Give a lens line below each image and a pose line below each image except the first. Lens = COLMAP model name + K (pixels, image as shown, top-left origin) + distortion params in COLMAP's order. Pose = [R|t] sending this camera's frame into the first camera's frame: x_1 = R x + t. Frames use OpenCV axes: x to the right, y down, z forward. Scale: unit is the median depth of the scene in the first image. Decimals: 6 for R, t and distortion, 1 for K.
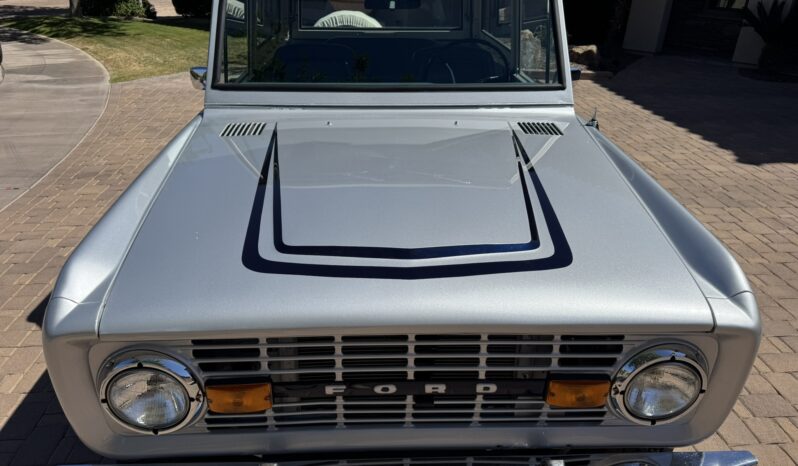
lens RADIAL K [[572.7, 0, 399.0], [0, 572.7, 233.0], [0, 0, 1]] dist [0.006336, -0.007427]
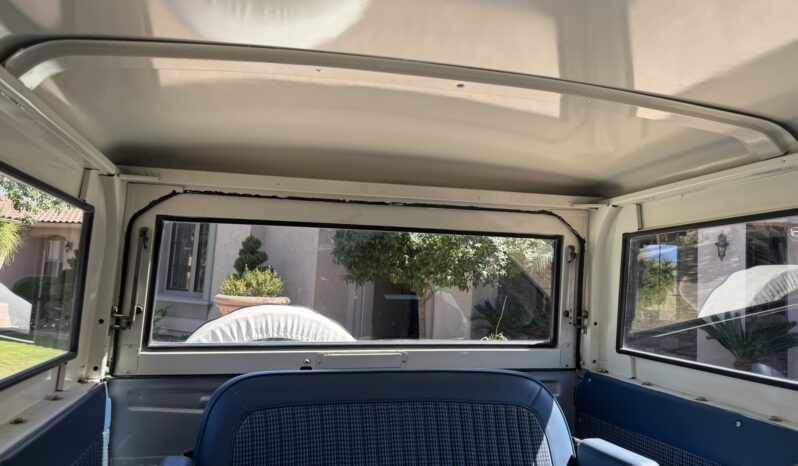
lens RADIAL K [[568.0, 0, 399.0], [0, 568.0, 233.0], [0, 0, 1]] dist [0.051158, -0.049740]
pose [[0.975501, 0.035608, 0.217095, -0.097553], [0.079354, 0.863428, -0.498191, -0.228244], [-0.205186, 0.503213, 0.839449, 0.630807]]
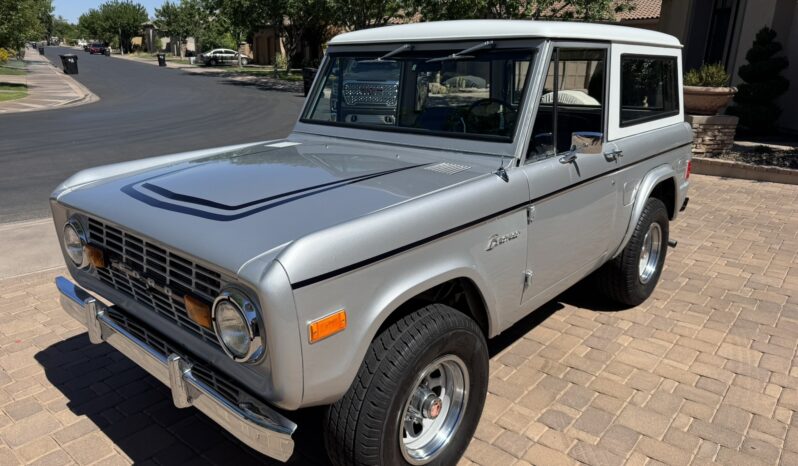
lens RADIAL K [[572.7, 0, 399.0], [0, 572.7, 233.0], [0, 0, 1]] dist [0.006336, -0.007427]
pose [[0.725110, 0.188346, -0.662375, 0.453232], [-0.290799, 0.955648, -0.046603, 0.007507], [0.624221, 0.226411, 0.747721, 0.068002]]
